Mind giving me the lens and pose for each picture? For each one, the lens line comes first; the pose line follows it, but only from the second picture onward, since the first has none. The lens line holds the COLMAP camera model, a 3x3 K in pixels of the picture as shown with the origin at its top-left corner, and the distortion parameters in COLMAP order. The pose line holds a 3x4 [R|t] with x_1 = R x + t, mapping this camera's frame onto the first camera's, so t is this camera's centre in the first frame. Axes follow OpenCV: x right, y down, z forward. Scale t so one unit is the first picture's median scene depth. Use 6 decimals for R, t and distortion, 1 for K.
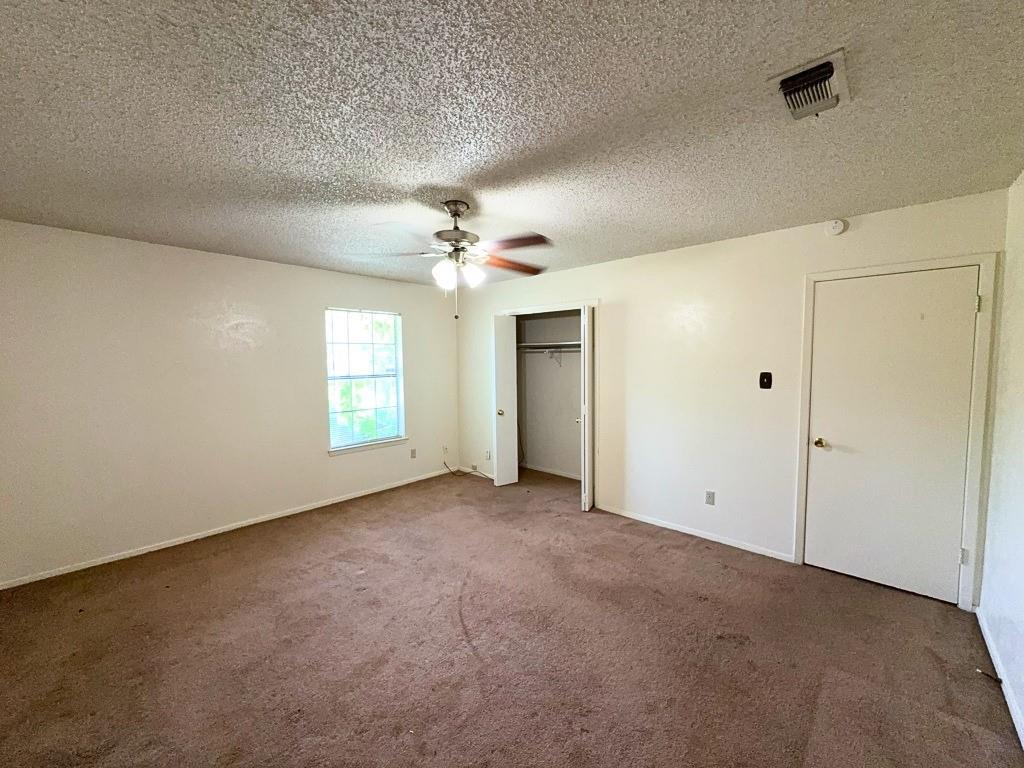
lens RADIAL K [[407.6, 0, 512.0], [0, 407.6, 384.0], [0, 0, 1]] dist [-0.000768, -0.000178]
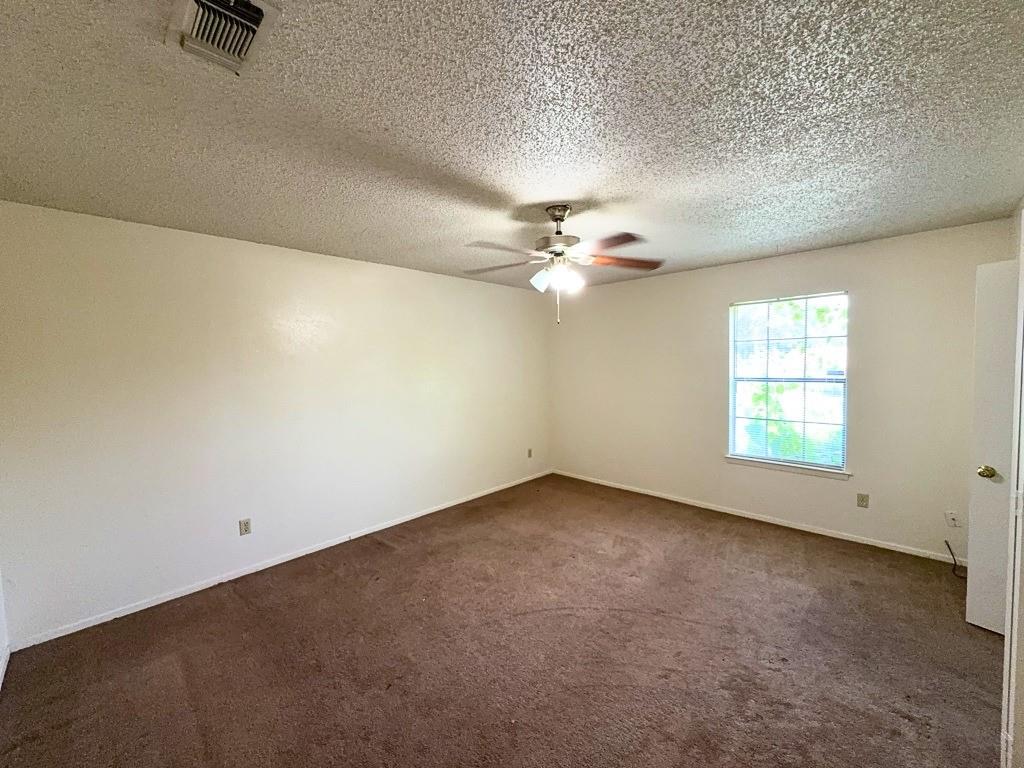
lens RADIAL K [[407.6, 0, 512.0], [0, 407.6, 384.0], [0, 0, 1]] dist [-0.000768, -0.000178]
pose [[-0.035024, 0.057700, -0.997719, 0.547692], [-0.041567, 0.997384, 0.059139, -0.041651], [0.998522, 0.043544, -0.032534, 0.578776]]
